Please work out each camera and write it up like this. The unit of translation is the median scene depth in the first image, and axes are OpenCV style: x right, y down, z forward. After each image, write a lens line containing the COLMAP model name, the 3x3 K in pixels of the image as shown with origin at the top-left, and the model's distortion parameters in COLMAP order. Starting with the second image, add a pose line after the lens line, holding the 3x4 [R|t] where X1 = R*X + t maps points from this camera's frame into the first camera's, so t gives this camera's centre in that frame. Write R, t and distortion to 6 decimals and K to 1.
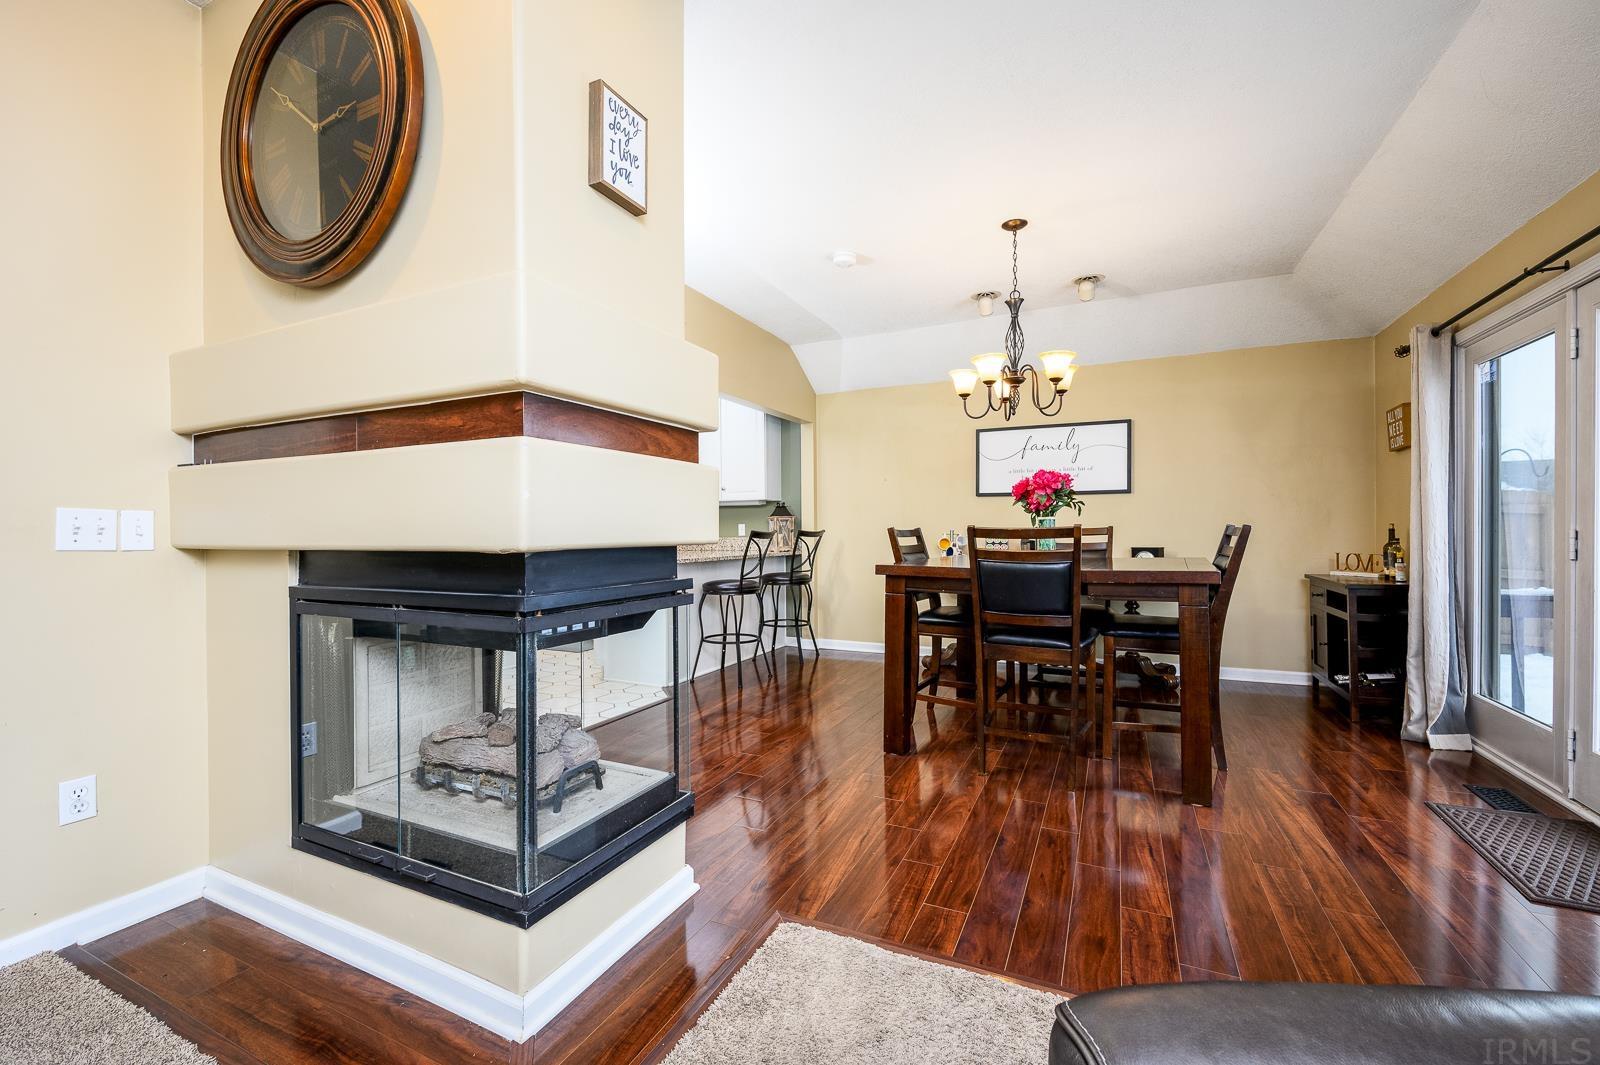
lens RADIAL K [[652.8, 0, 753.9], [0, 652.8, 532.2], [0, 0, 1]] dist [0.000559, -0.000050]
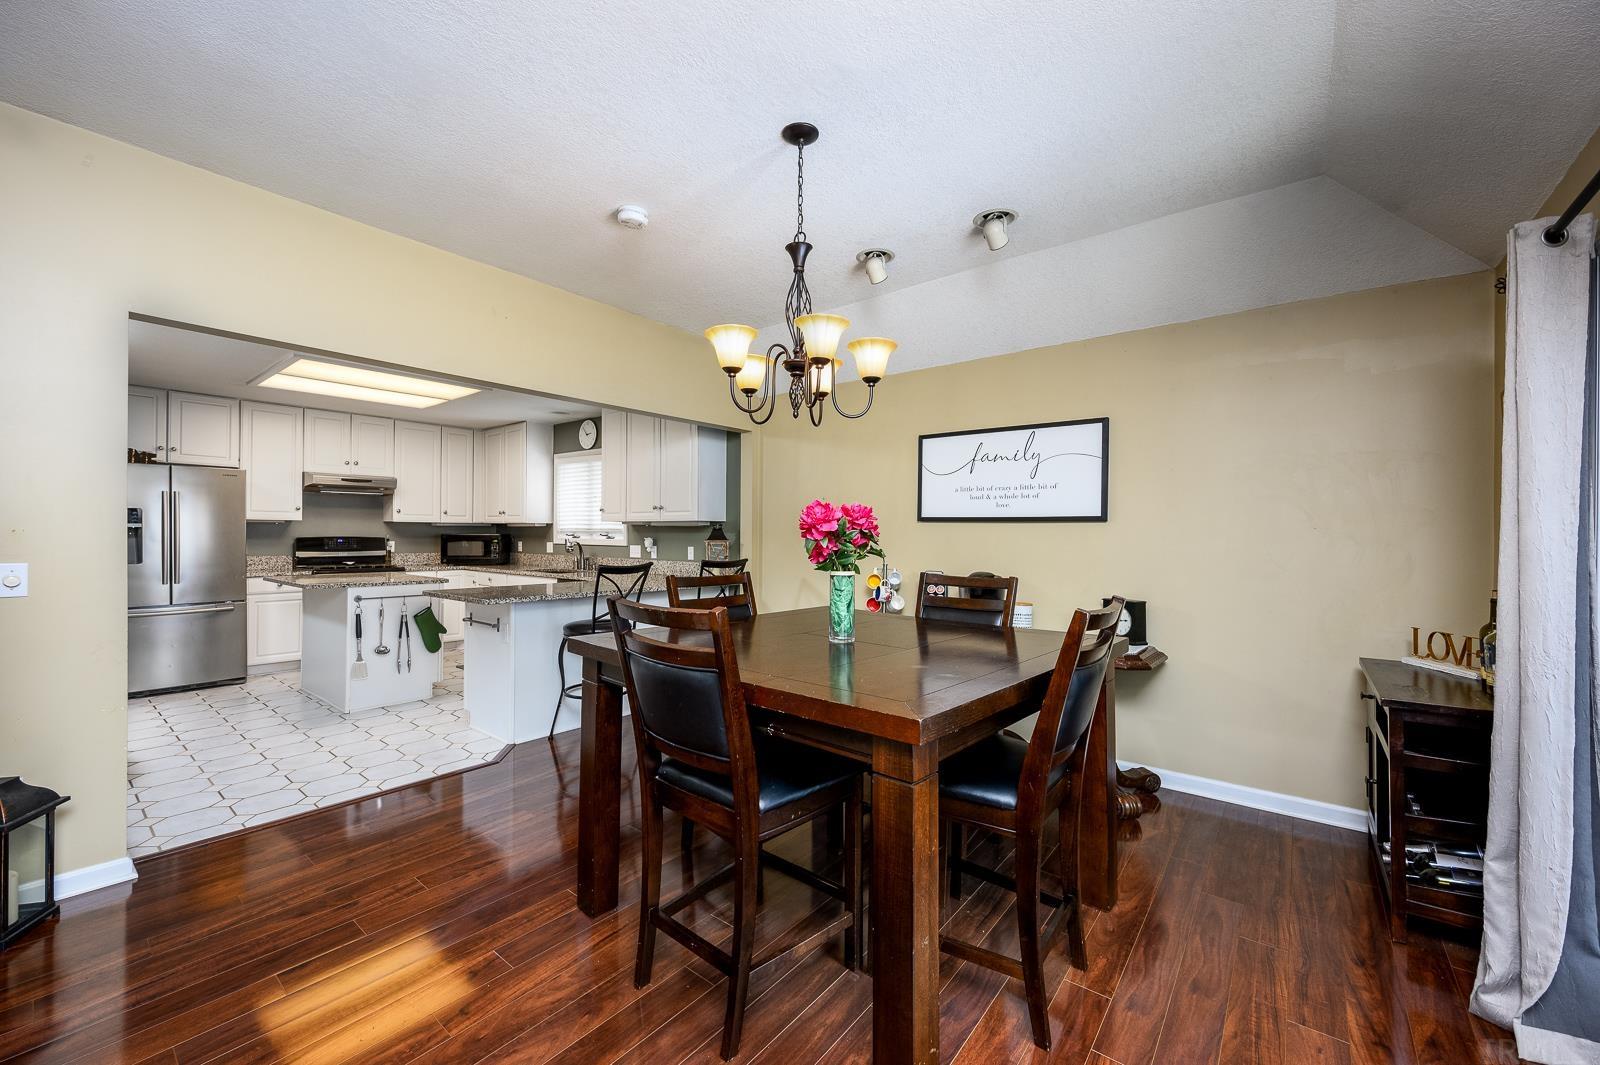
lens RADIAL K [[630.7, 0, 779.4], [0, 630.7, 535.8], [0, 0, 1]] dist [0.009592, 0.000043]
pose [[0.981879, 0.008464, -0.189318, 0.424508], [-0.007931, 0.999962, 0.003571, -0.051954], [0.189341, -0.002005, 0.981909, 0.304738]]
